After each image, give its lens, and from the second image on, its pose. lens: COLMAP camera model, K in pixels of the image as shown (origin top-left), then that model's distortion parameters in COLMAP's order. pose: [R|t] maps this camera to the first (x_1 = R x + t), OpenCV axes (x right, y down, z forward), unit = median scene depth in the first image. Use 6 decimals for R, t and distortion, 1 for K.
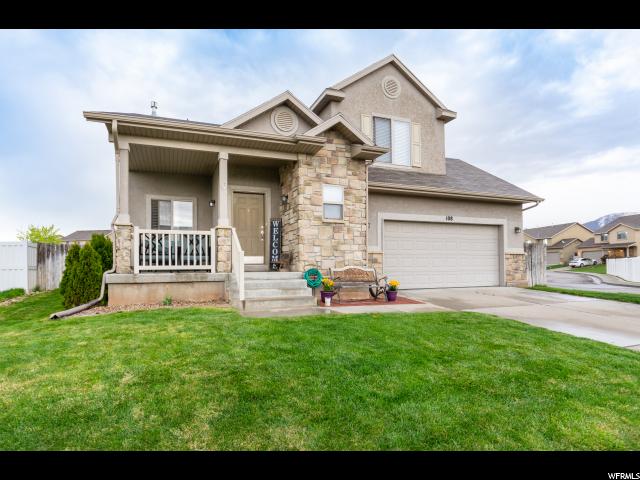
lens RADIAL K [[322.5, 0, 320.0], [0, 322.5, 240.0], [0, 0, 1]] dist [0.000553, 0.000105]
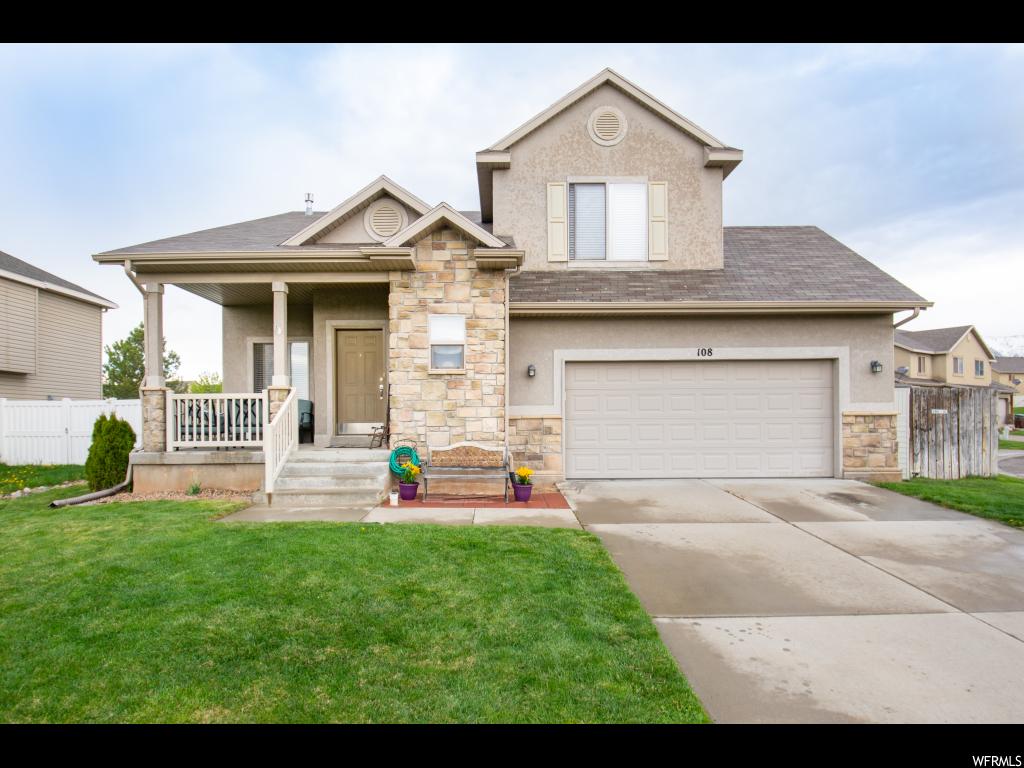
lens RADIAL K [[551.1, 0, 512.0], [0, 551.1, 384.0], [0, 0, 1]] dist [0.004188, 0.000093]
pose [[0.947618, -0.017685, -0.318917, 0.503542], [0.024628, 0.999539, 0.017752, -0.049008], [0.318456, -0.024677, 0.947616, 0.002604]]
